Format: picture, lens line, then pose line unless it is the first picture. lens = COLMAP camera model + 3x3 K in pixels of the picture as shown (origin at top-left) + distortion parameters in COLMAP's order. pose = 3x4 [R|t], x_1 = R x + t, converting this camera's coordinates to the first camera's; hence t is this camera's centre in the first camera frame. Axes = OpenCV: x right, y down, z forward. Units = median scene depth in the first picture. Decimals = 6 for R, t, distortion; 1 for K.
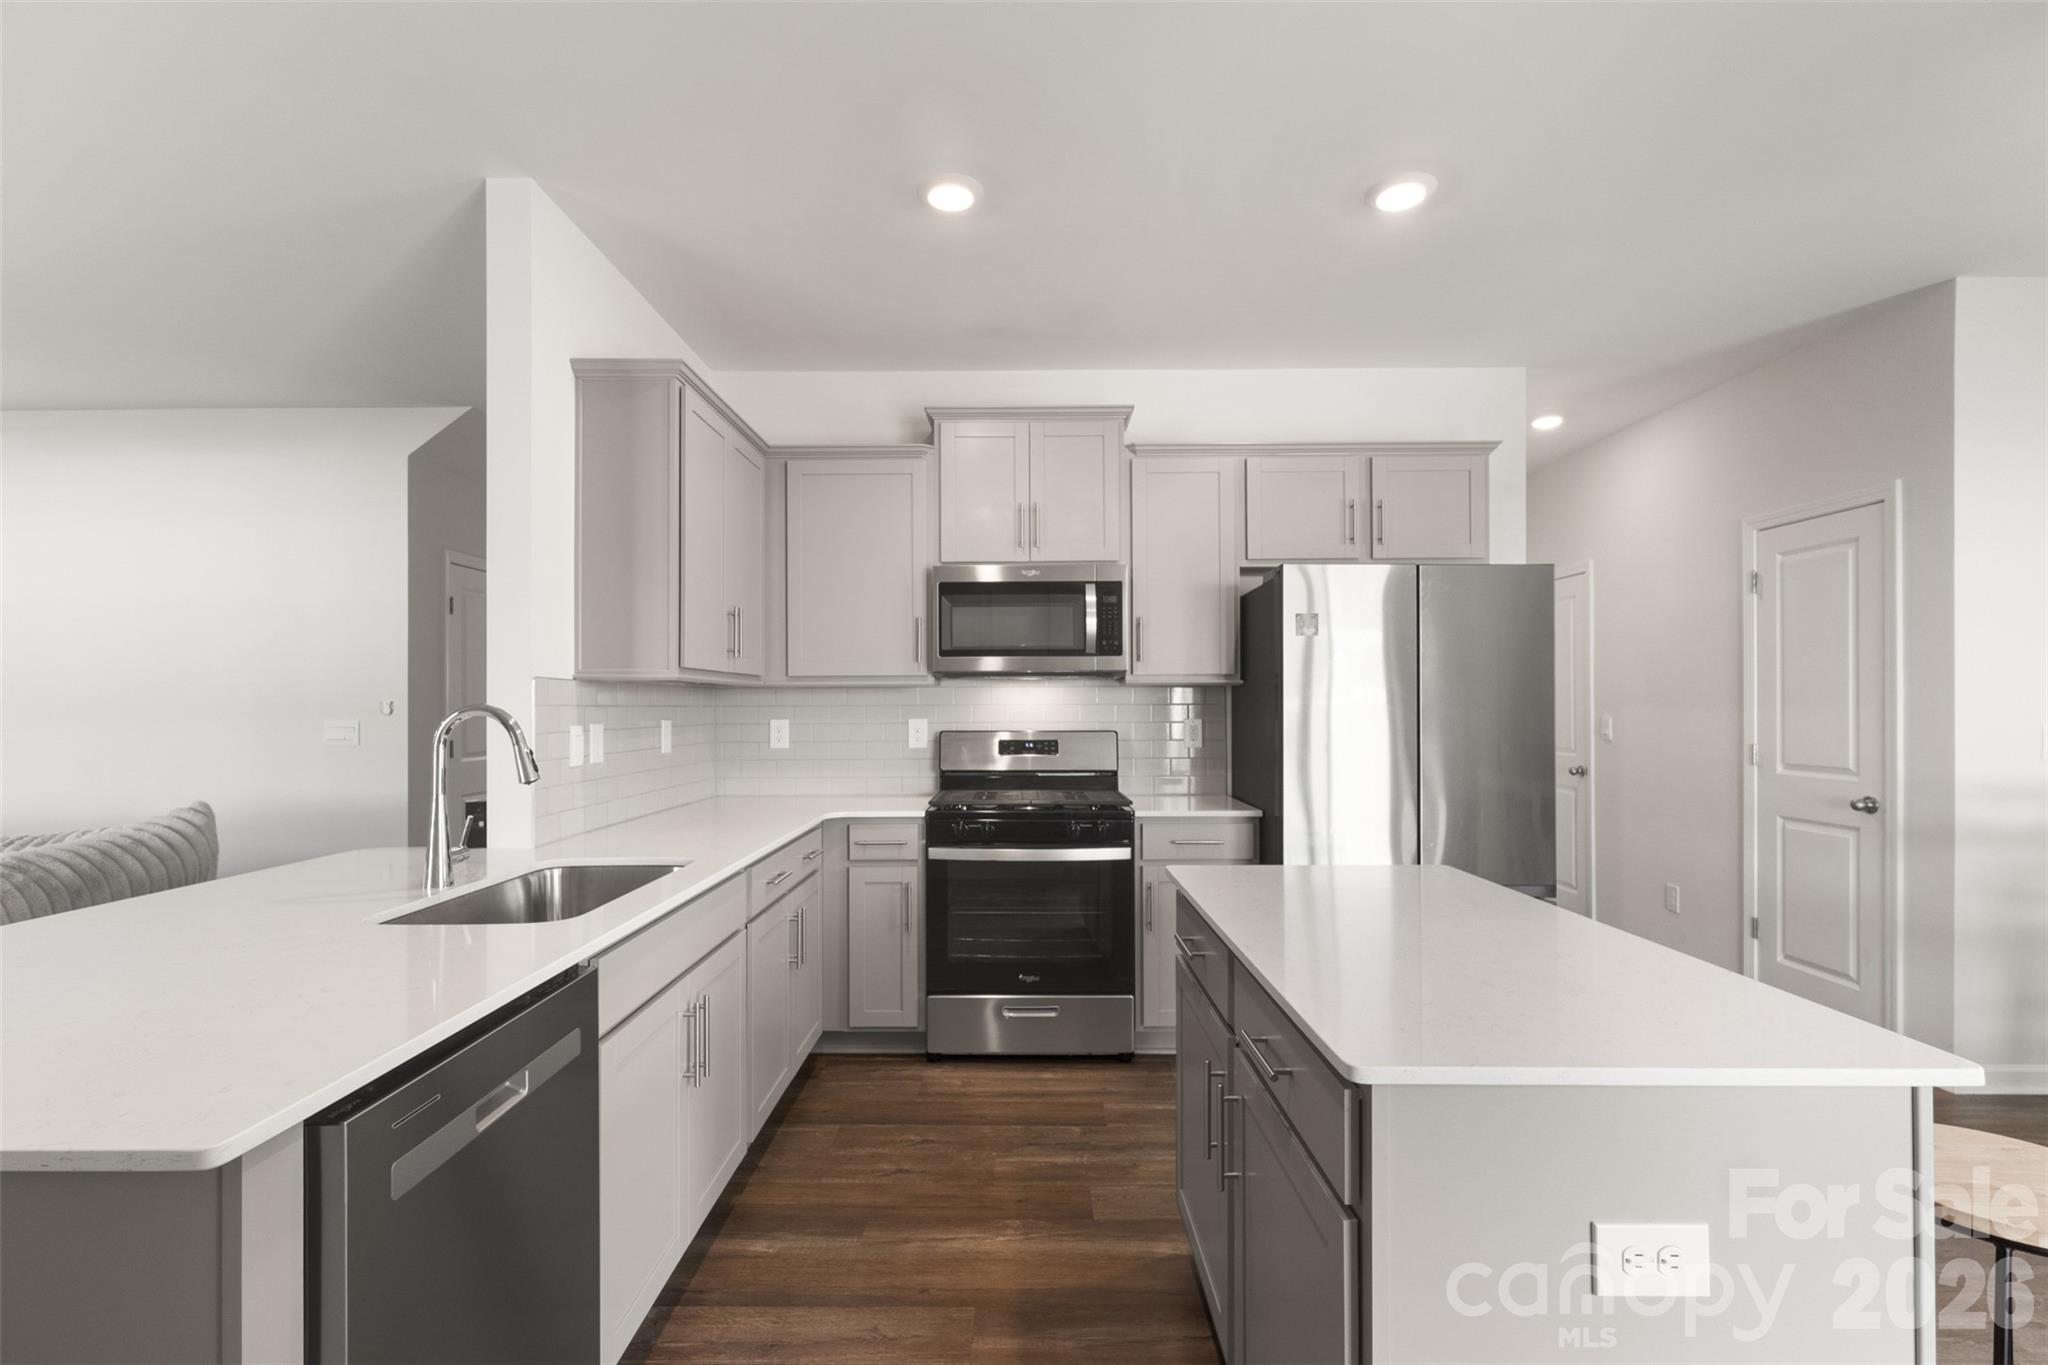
lens RADIAL K [[953.6, 0, 1023.8], [0, 953.6, 686.7], [0, 0, 1]] dist [-0.000174, 0.000800]
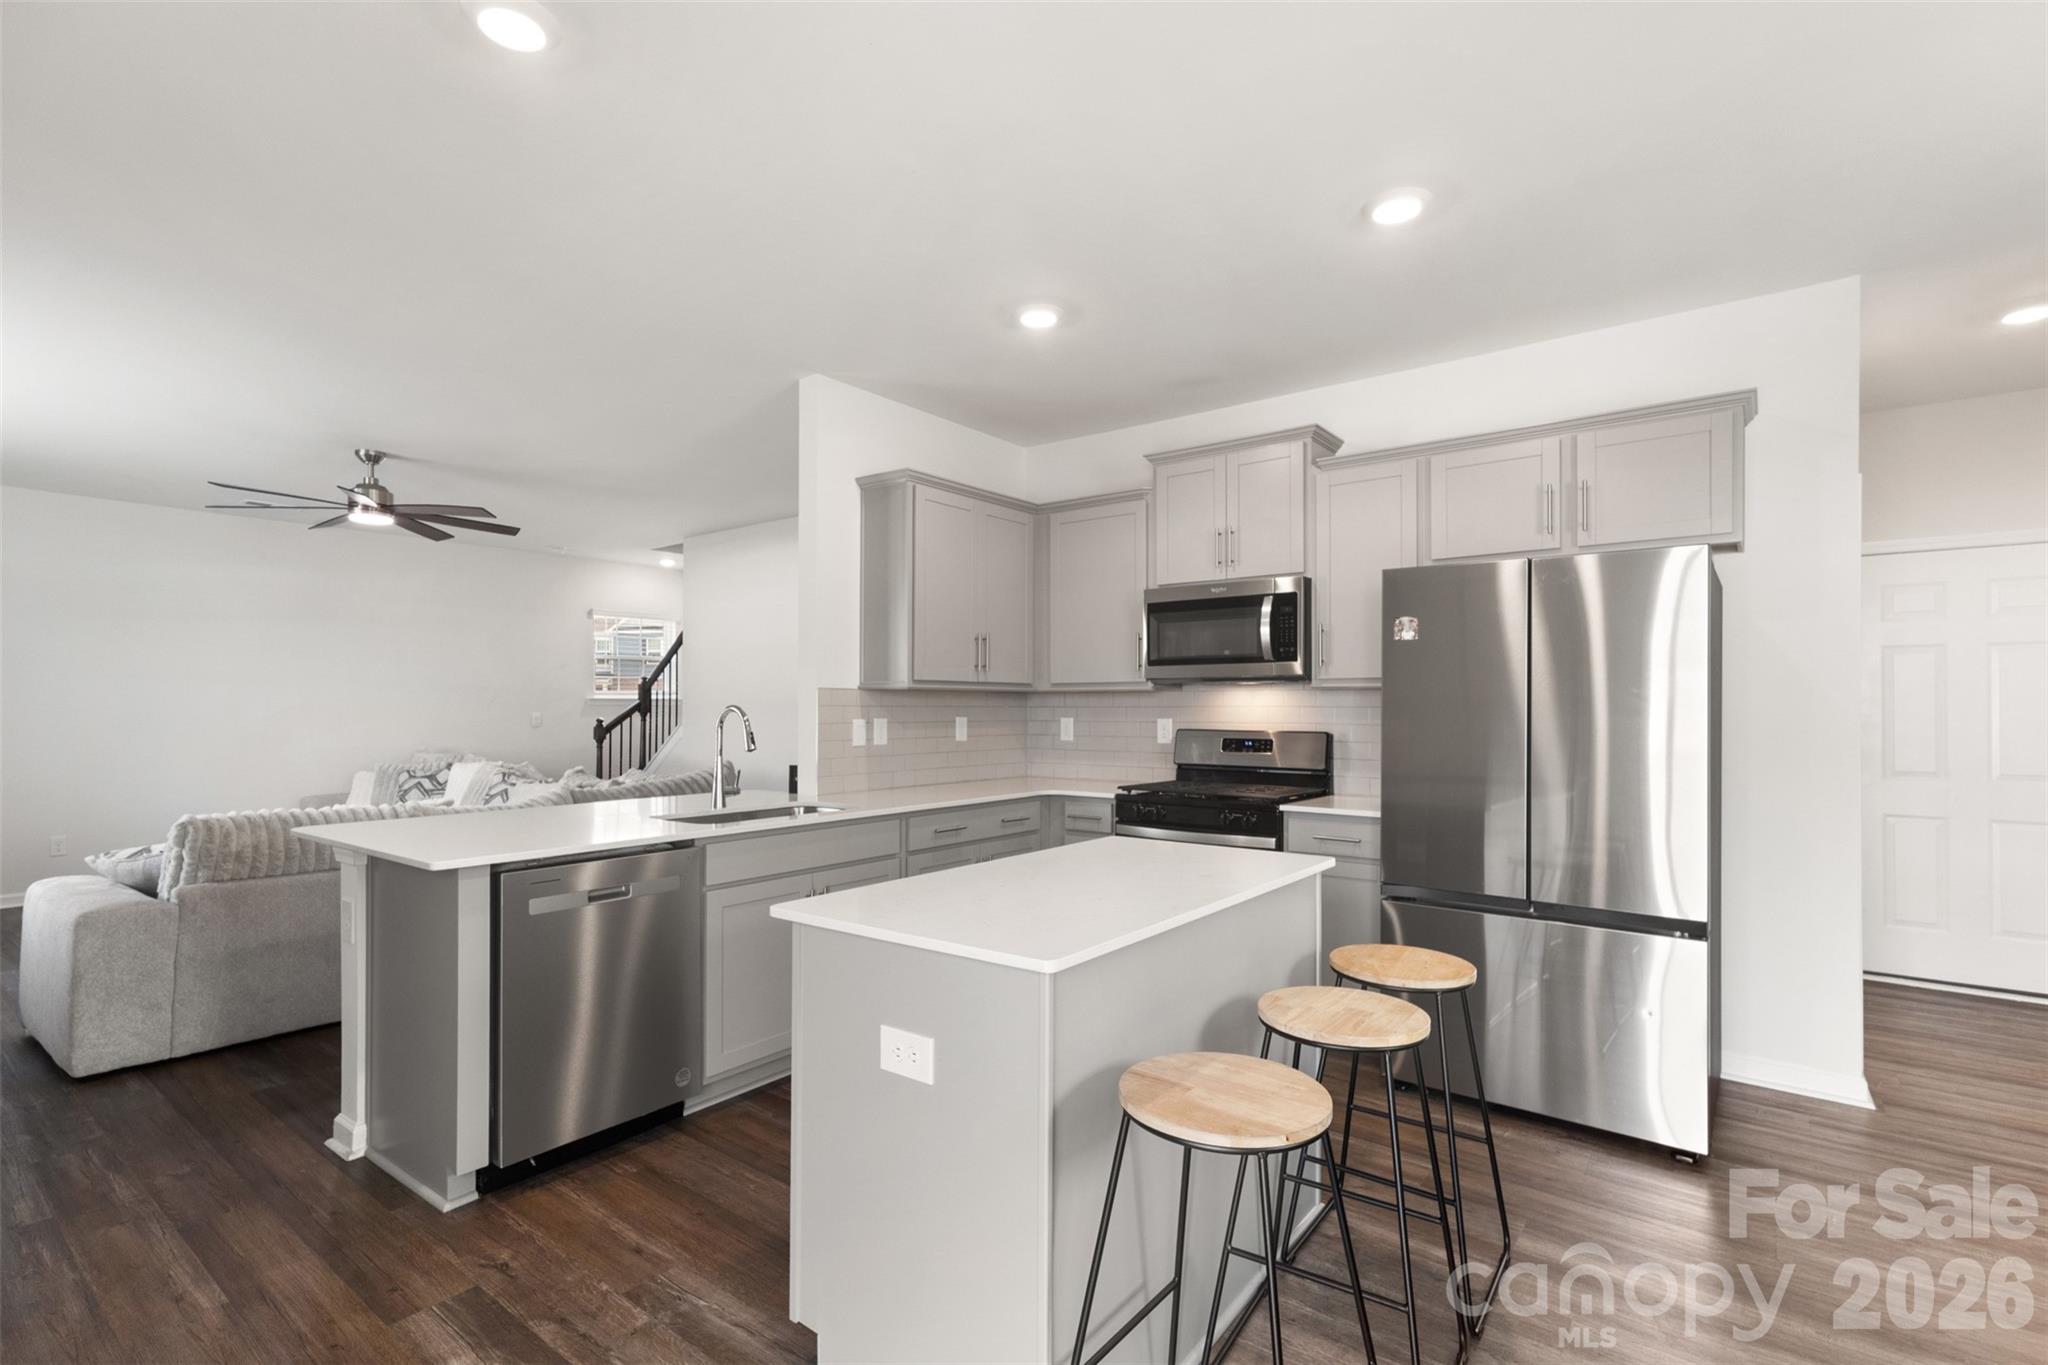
lens RADIAL K [[953.6, 0, 1023.4], [0, 953.6, 696.7], [0, 0, 1]] dist [-0.000174, 0.000800]
pose [[0.794087, -0.003296, -0.607795, 0.508348], [0.006391, 0.999975, 0.002927, 0.002305], [0.607770, -0.006208, 0.794089, -0.036500]]
